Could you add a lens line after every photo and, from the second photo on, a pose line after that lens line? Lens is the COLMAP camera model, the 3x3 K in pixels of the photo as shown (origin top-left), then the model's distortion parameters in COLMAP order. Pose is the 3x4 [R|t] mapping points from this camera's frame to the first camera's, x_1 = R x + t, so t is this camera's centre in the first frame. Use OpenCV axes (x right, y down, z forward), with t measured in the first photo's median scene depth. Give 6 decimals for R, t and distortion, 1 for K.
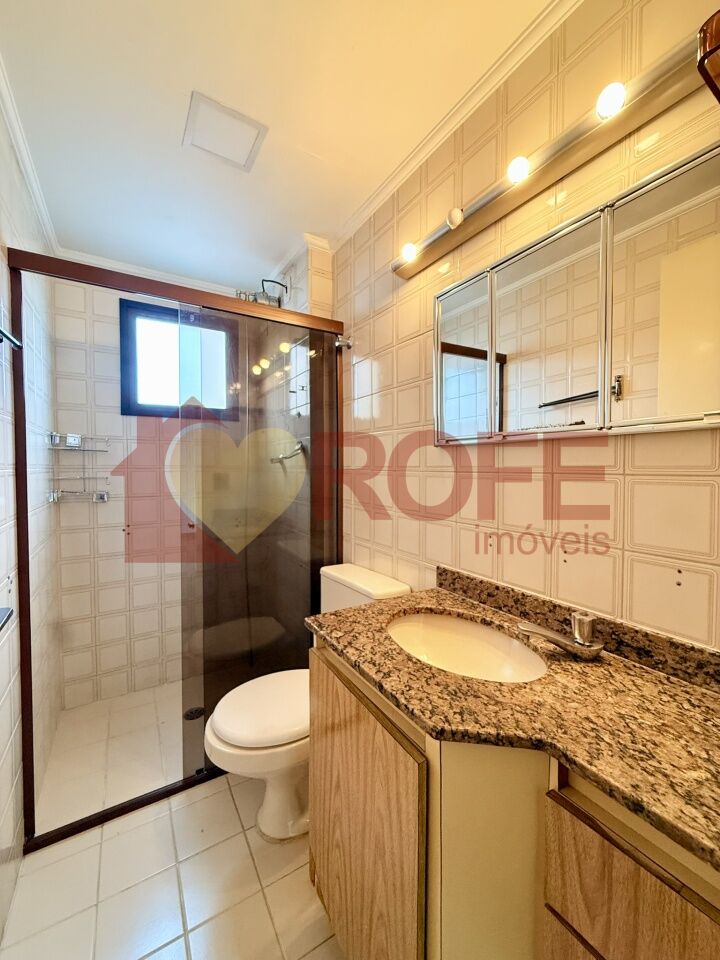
lens RADIAL K [[382.1, 0, 358.4], [0, 382.1, 477.2], [0, 0, 1]] dist [-0.001521, 0.000623]
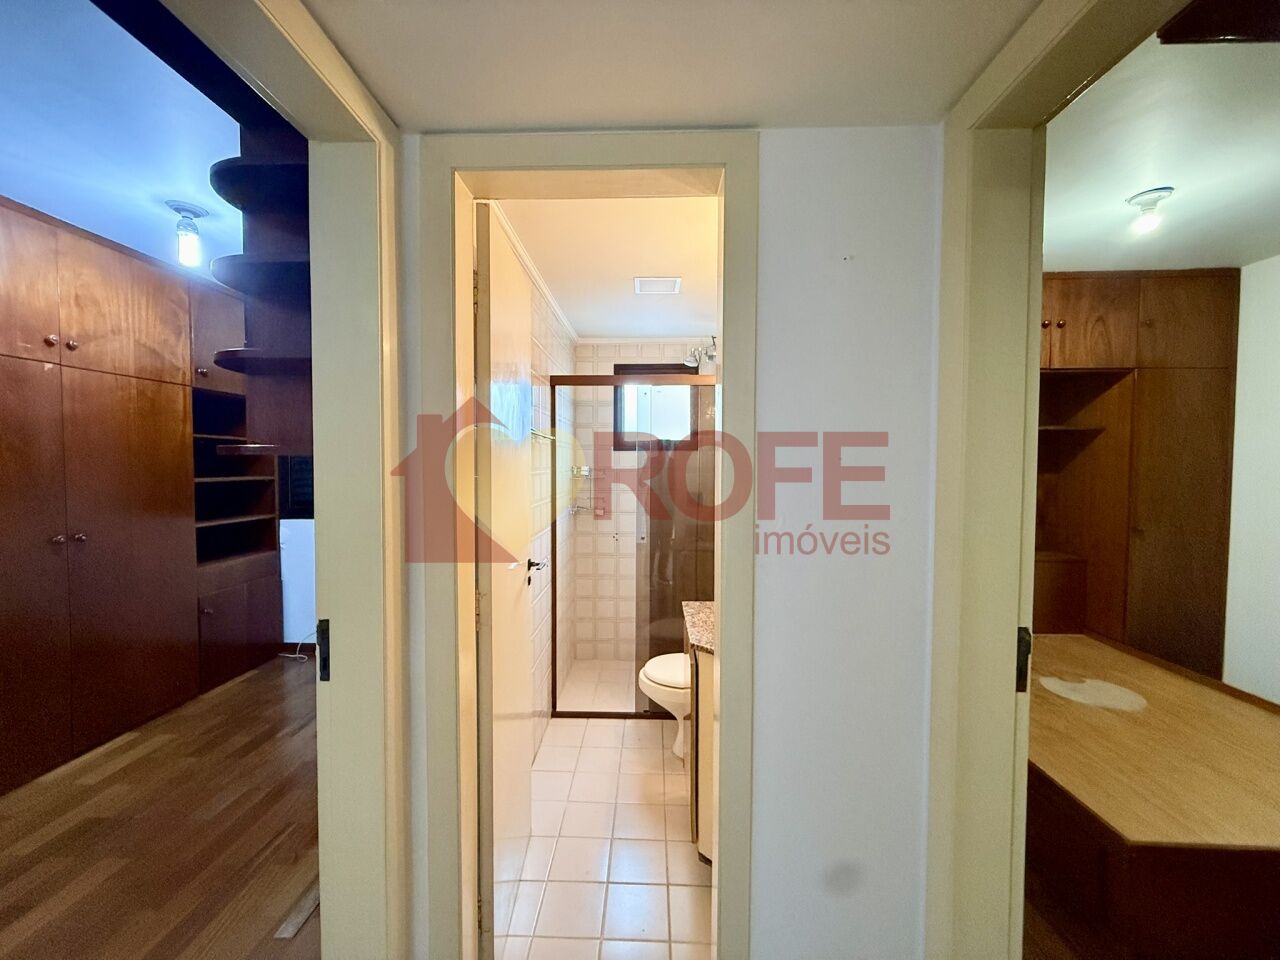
lens RADIAL K [[509.4, 0, 636.5], [0, 509.4, 479.5], [0, 0, 1]] dist [-0.001521, 0.000623]
pose [[0.836854, 0.024185, -0.546892, 0.790905], [-0.022261, 0.999701, 0.010145, -0.153371], [0.546974, 0.003685, 0.837142, -0.841425]]
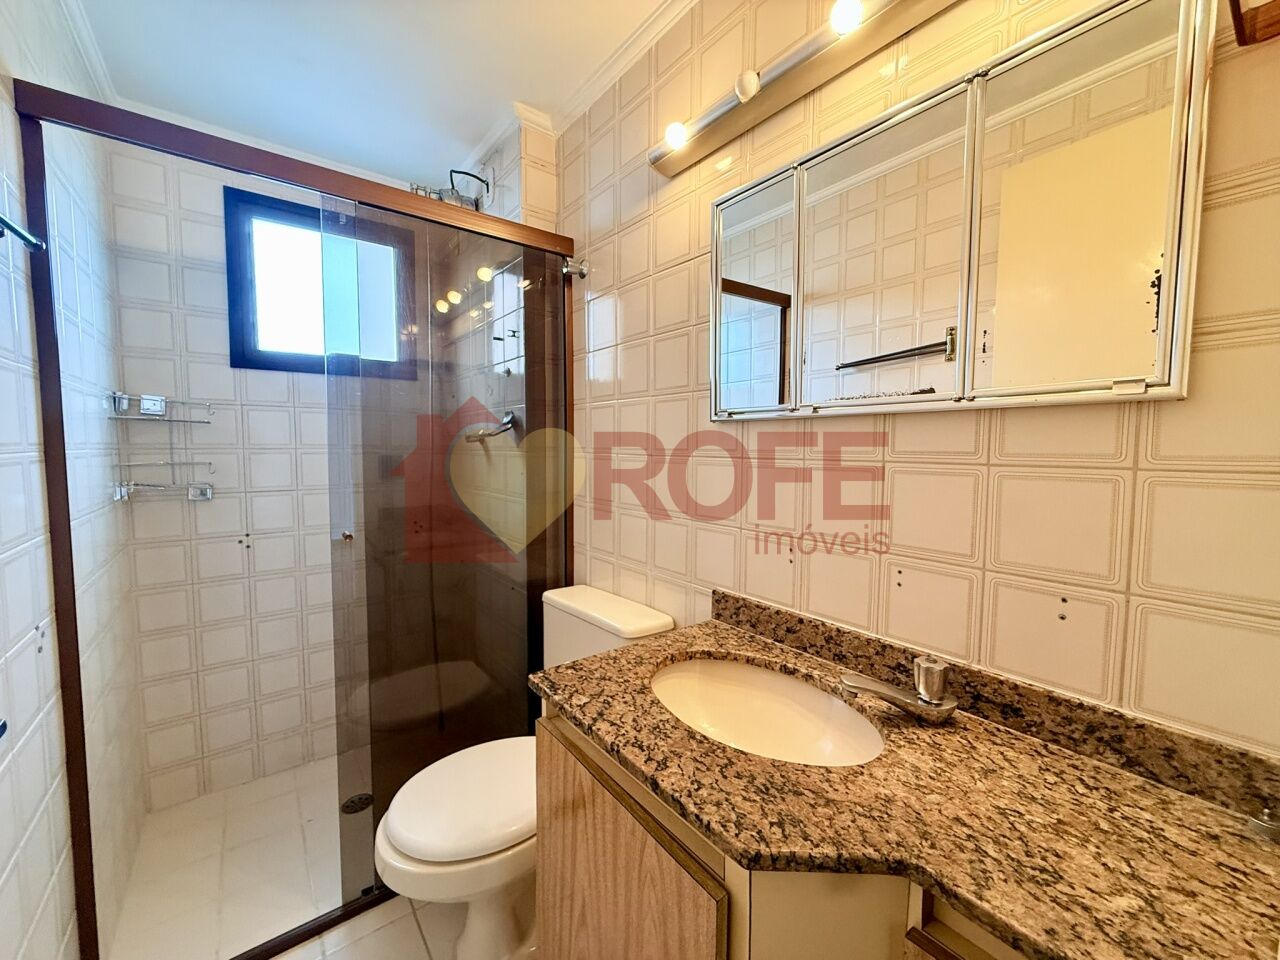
lens RADIAL K [[509.4, 0, 636.5], [0, 509.4, 479.5], [0, 0, 1]] dist [-0.001521, 0.000623]
pose [[0.994253, -0.002068, 0.107036, -0.042377], [-0.002102, 0.999244, 0.038829, -0.010866], [-0.107036, -0.038830, 0.993497, 0.090065]]
